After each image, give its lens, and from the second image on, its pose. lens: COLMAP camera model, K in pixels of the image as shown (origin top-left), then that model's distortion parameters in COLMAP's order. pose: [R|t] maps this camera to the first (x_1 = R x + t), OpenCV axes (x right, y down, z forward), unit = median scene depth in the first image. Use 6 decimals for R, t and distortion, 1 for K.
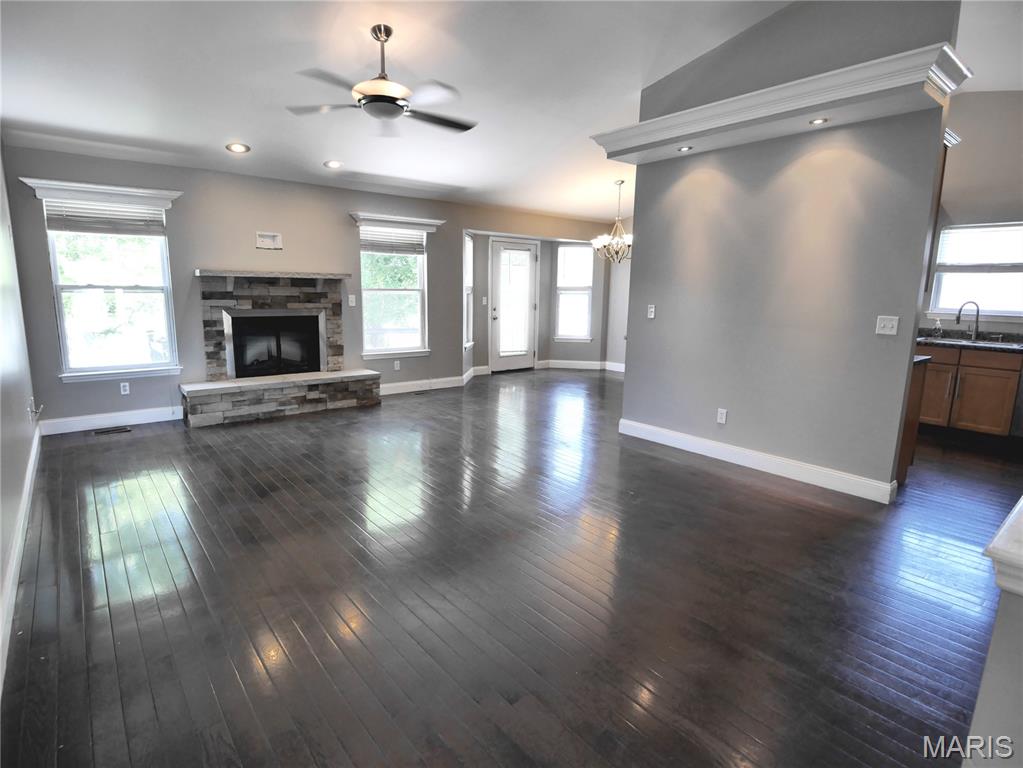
lens RADIAL K [[543.8, 0, 506.2], [0, 543.8, 377.3], [0, 0, 1]] dist [-0.009148, -0.006007]
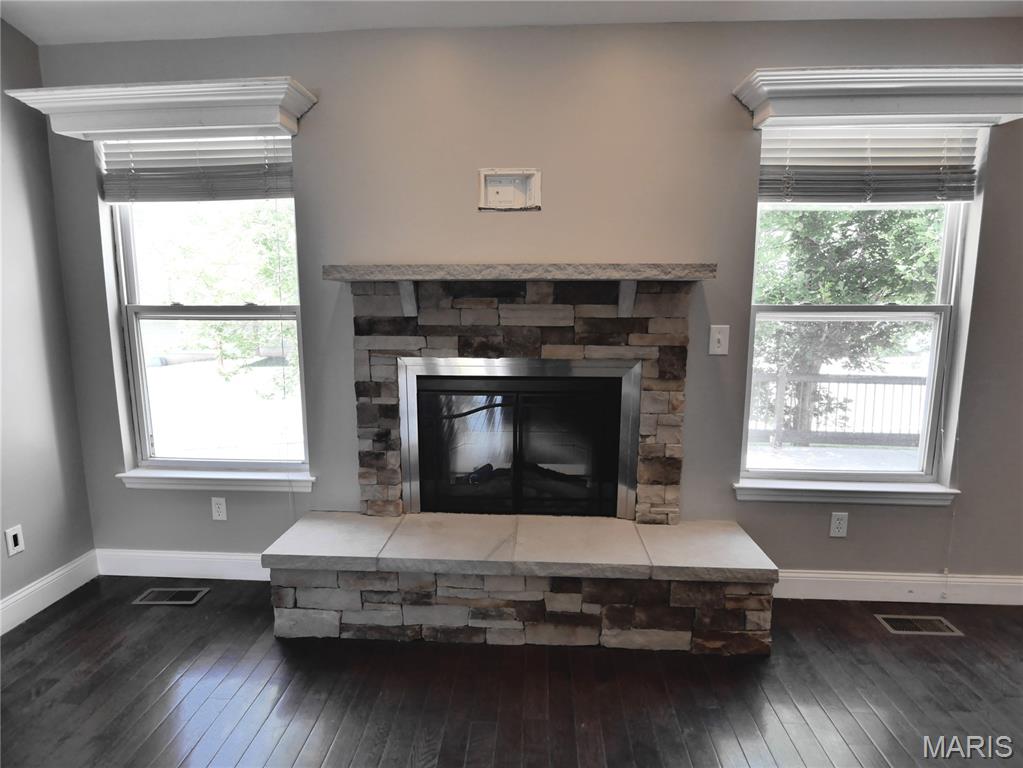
lens RADIAL K [[543.8, 0, 513.1], [0, 543.8, 387.2], [0, 0, 1]] dist [-0.009148, -0.006007]
pose [[0.732273, 0.090882, -0.674920, -0.142641], [-0.098559, 0.994764, 0.027016, -0.110501], [0.673841, 0.046736, 0.737396, 0.668637]]
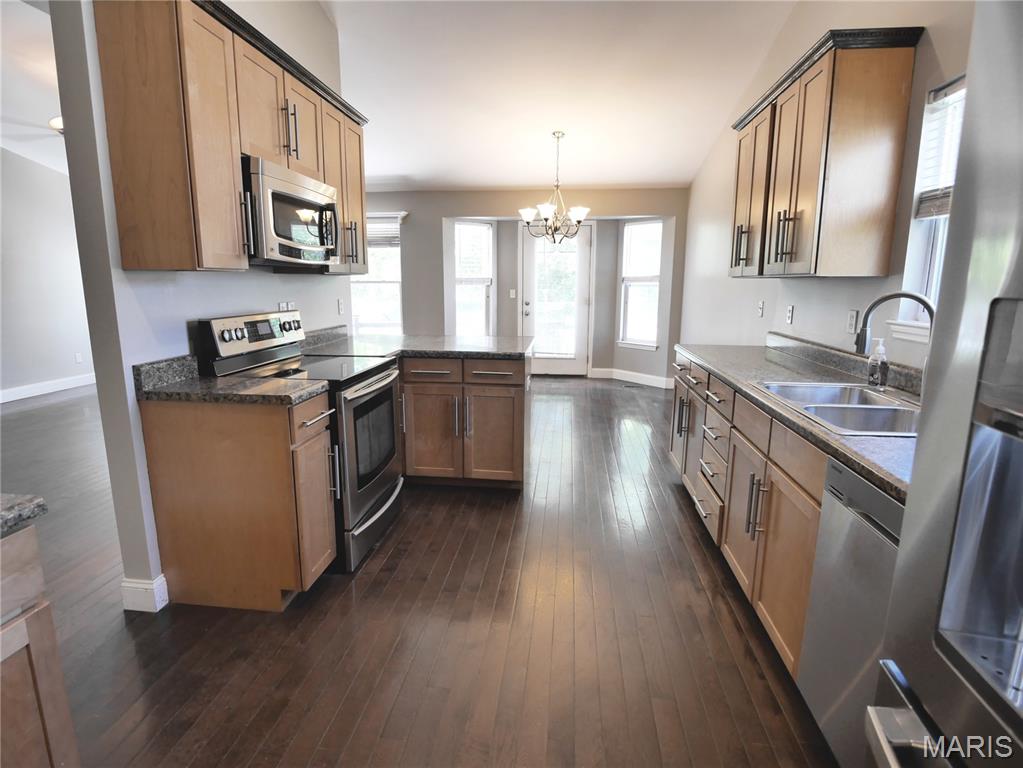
lens RADIAL K [[543.8, 0, 507.4], [0, 543.8, 382.8], [0, 0, 1]] dist [-0.009148, -0.006007]
pose [[0.697794, 0.119303, -0.706294, 0.831710], [-0.108380, 0.992265, 0.060531, -0.066207], [0.708052, 0.034310, 0.705326, 0.499136]]
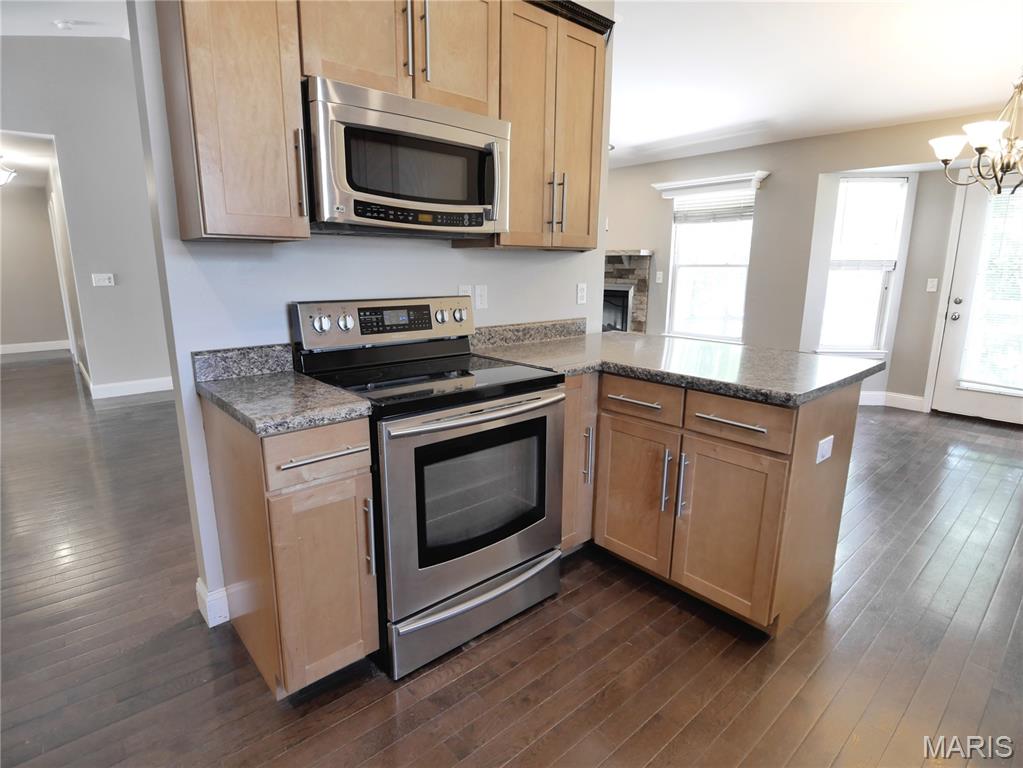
lens RADIAL K [[543.8, 0, 504.2], [0, 543.8, 382.4], [0, 0, 1]] dist [-0.009148, -0.006007]
pose [[0.033863, 0.193372, -0.980541, 0.723348], [-0.164958, 0.968729, 0.185346, -0.097911], [0.985719, 0.155472, 0.064702, 0.725420]]
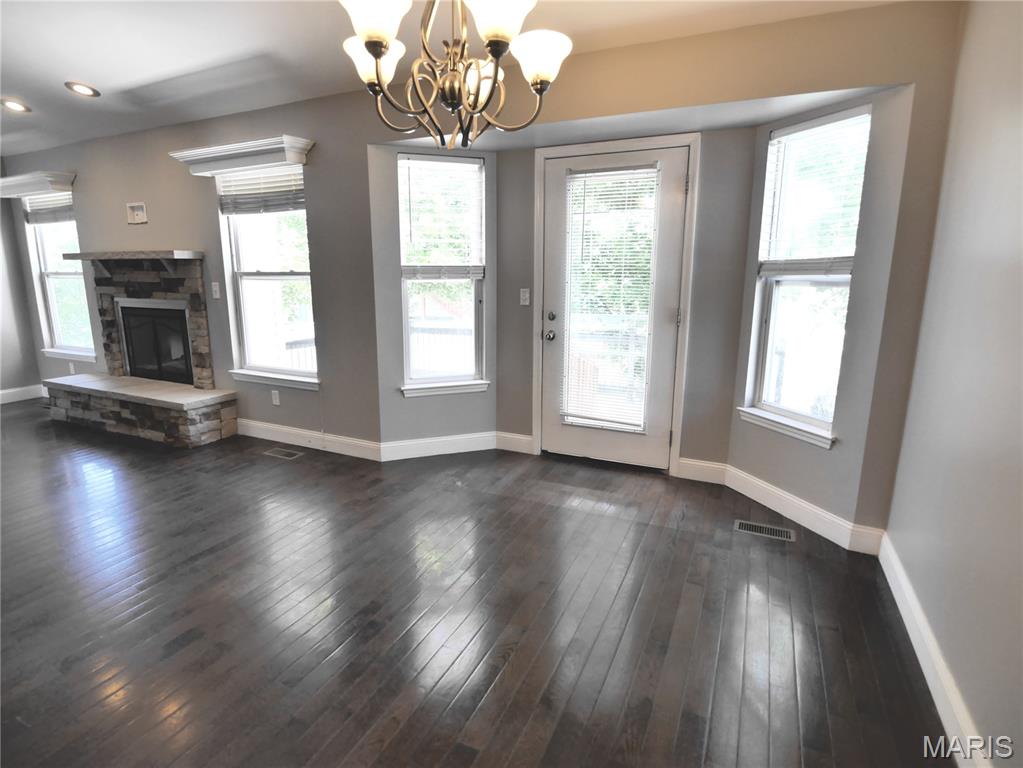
lens RADIAL K [[543.8, 0, 504.6], [0, 543.8, 384.1], [0, 0, 1]] dist [-0.009148, -0.006007]
pose [[0.425442, 0.171964, -0.888497, 0.510288], [-0.141049, 0.982383, 0.122596, -0.167234], [0.893926, 0.073164, 0.442202, 1.078836]]
